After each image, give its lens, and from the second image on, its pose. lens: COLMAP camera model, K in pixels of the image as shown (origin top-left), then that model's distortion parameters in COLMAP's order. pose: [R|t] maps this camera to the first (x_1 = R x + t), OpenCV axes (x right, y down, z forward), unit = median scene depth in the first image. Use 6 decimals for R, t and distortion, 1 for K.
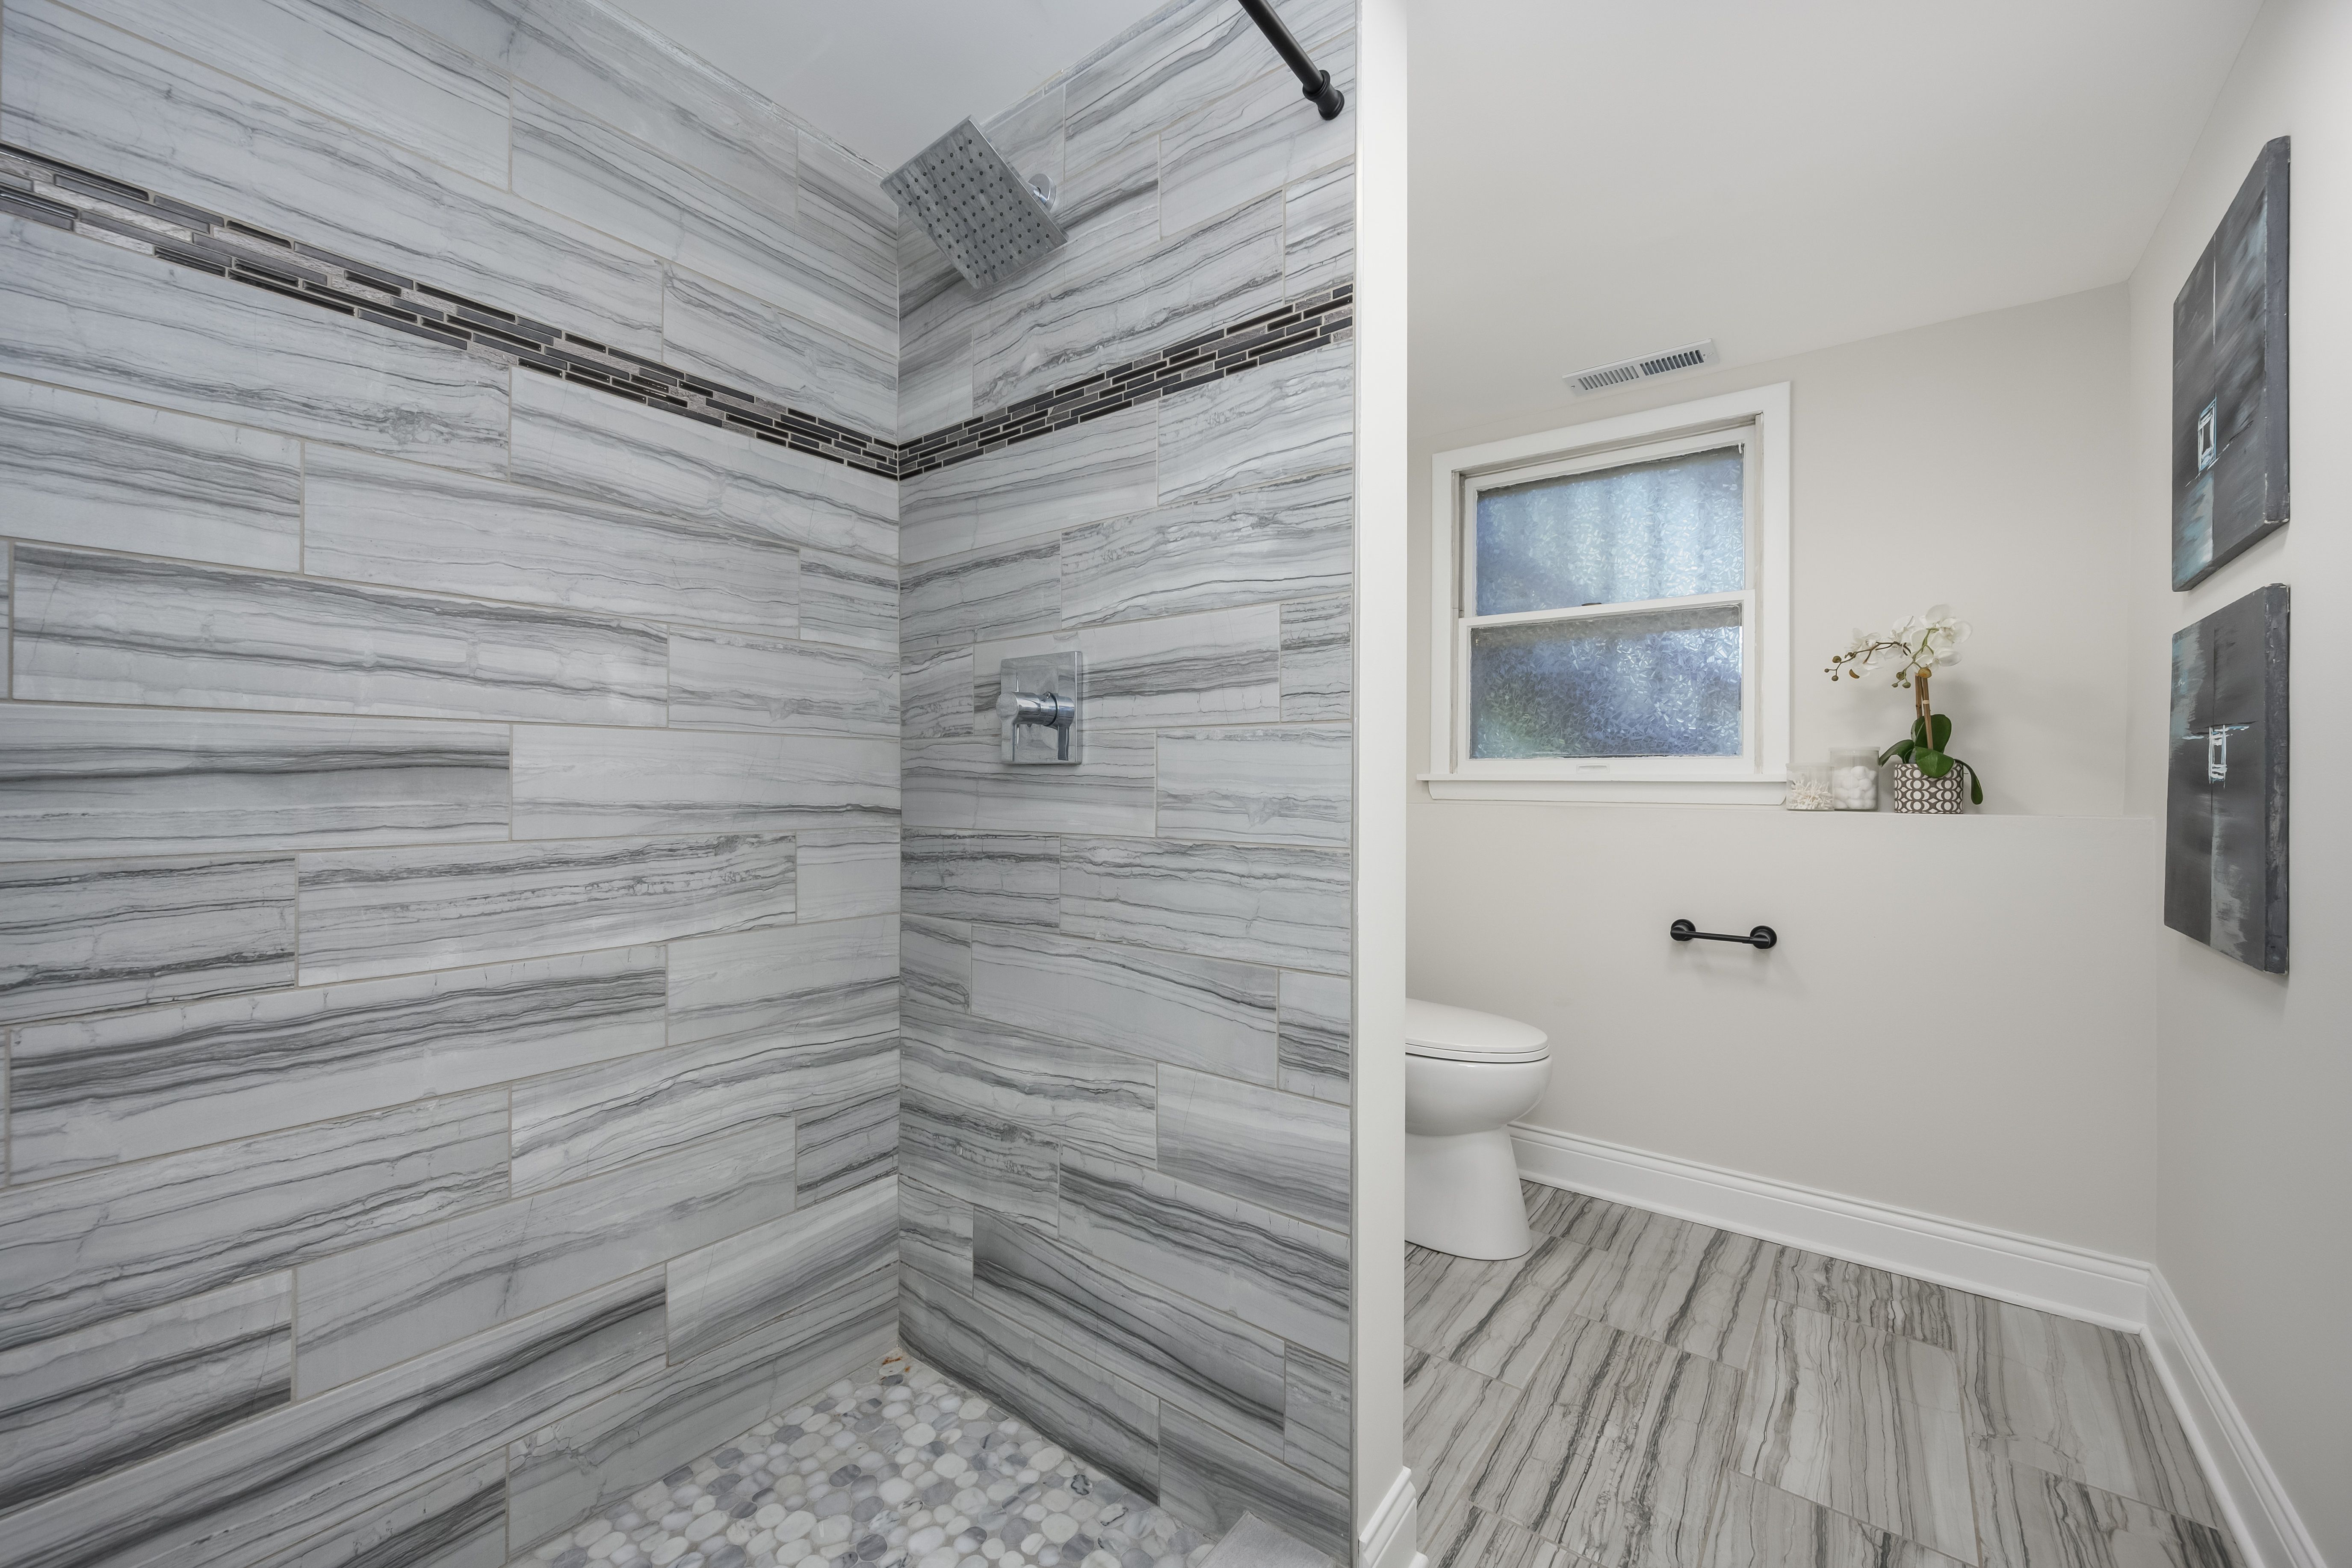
lens RADIAL K [[943.0, 0, 1173.1], [0, 943.0, 773.7], [0, 0, 1]] dist [0.000055, -0.000170]
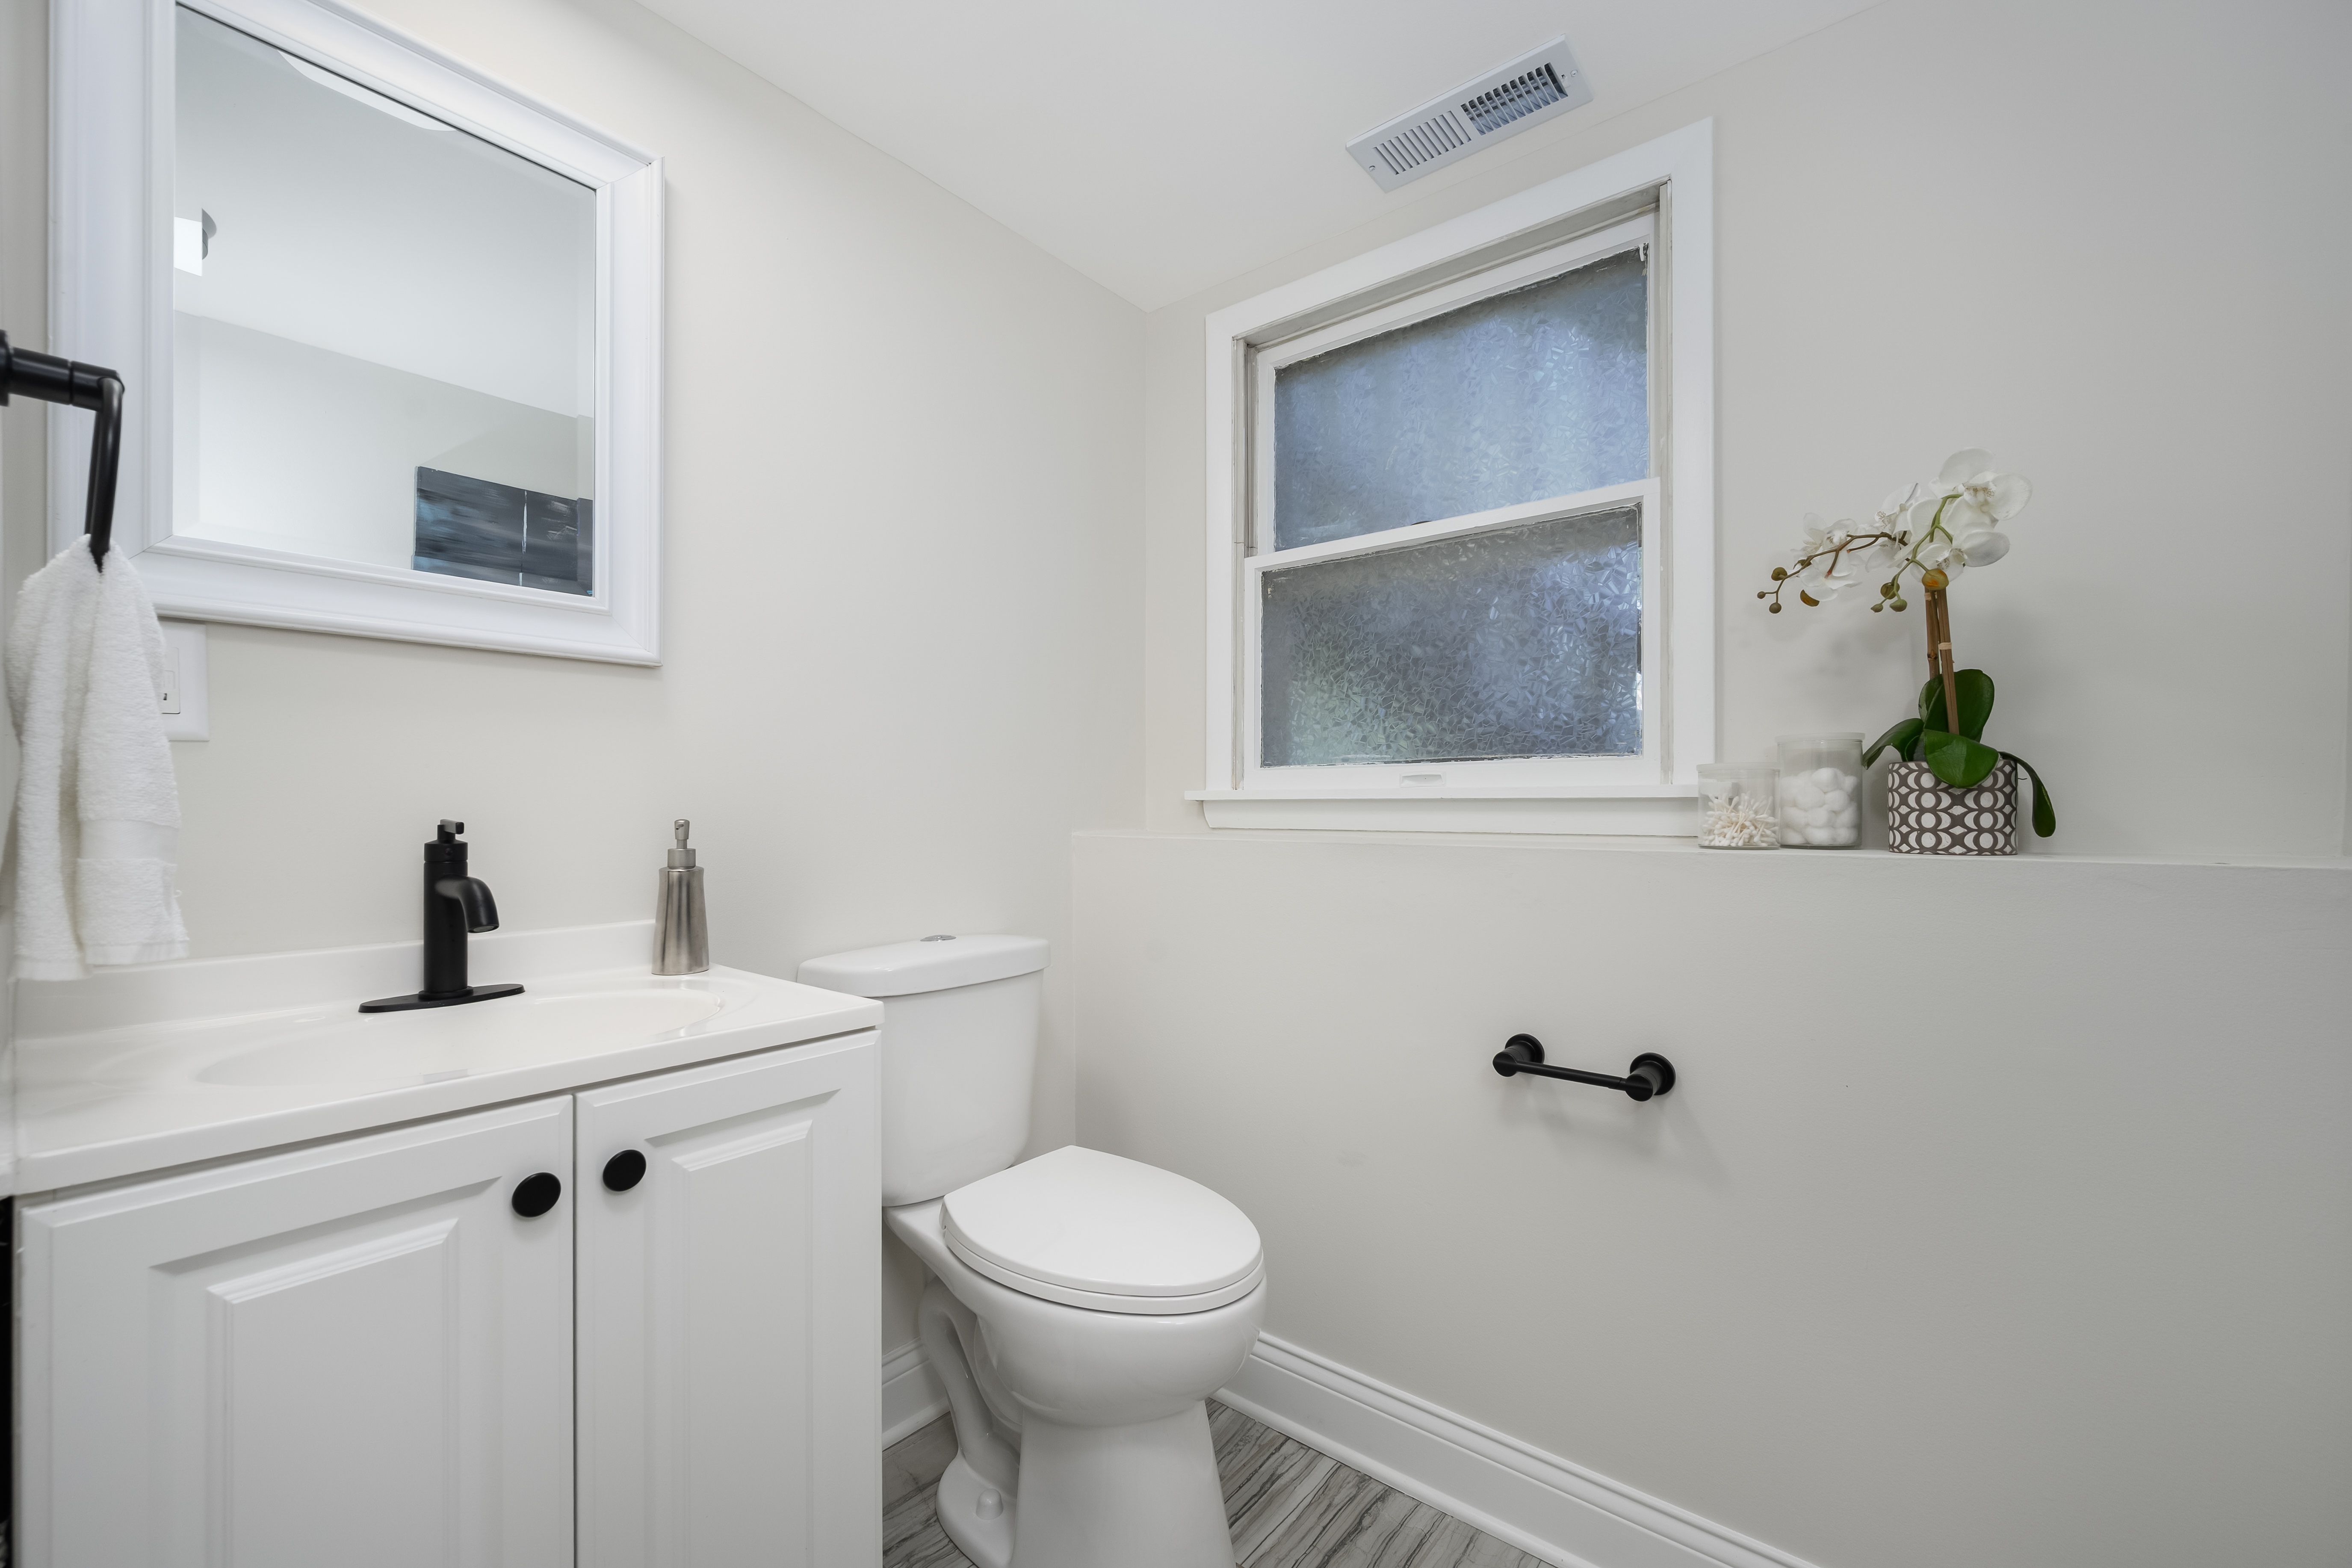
lens RADIAL K [[946.2, 0, 1177.0], [0, 946.2, 797.4], [0, 0, 1]] dist [-0.000581, 0.000080]
pose [[0.999155, -0.006993, -0.040510, 0.362794], [0.007051, 0.999974, 0.001271, 0.005691], [0.040500, -0.001556, 0.999178, 0.420515]]
